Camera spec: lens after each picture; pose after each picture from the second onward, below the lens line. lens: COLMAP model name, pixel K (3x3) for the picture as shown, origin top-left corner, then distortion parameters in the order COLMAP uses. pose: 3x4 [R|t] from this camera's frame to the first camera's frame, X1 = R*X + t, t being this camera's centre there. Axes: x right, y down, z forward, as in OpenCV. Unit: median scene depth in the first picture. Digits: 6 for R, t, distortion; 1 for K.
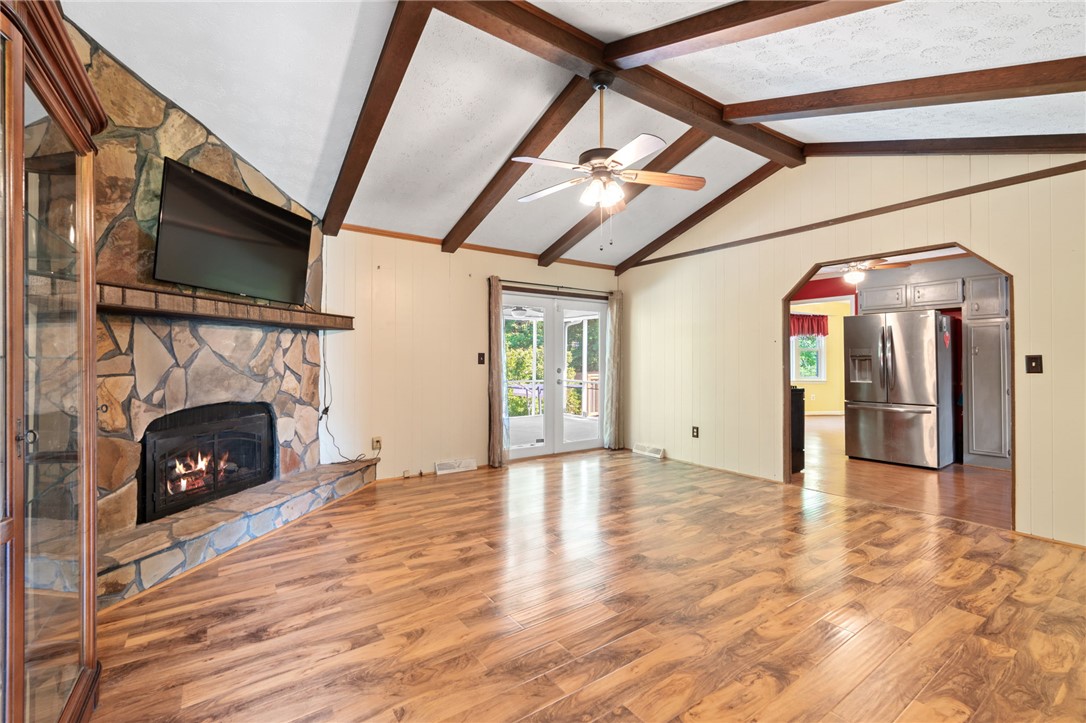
lens RADIAL K [[463.3, 0, 543.0], [0, 463.3, 361.5], [0, 0, 1]] dist [-0.011534, -0.000156]
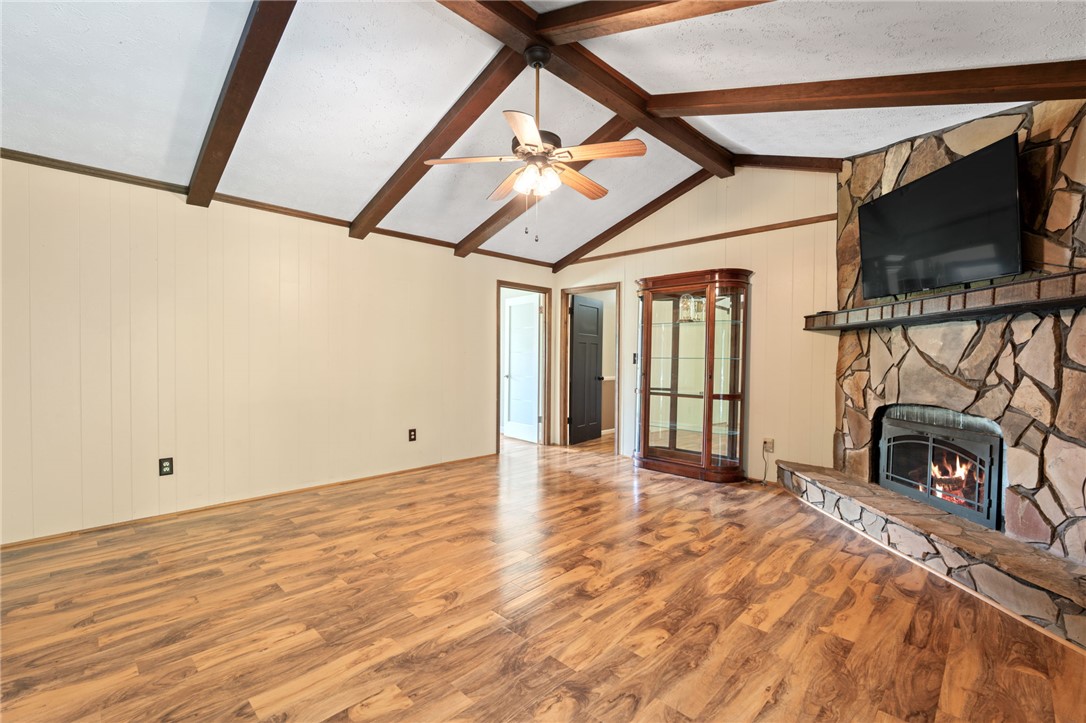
lens RADIAL K [[470.8, 0, 543.0], [0, 470.8, 361.5], [0, 0, 1]] dist [-0.006990, 0.000249]
pose [[-0.982604, -0.005923, -0.185621, 0.267302], [-0.008100, 0.999907, 0.010974, -0.005562], [0.185538, 0.012286, -0.982560, 1.790118]]
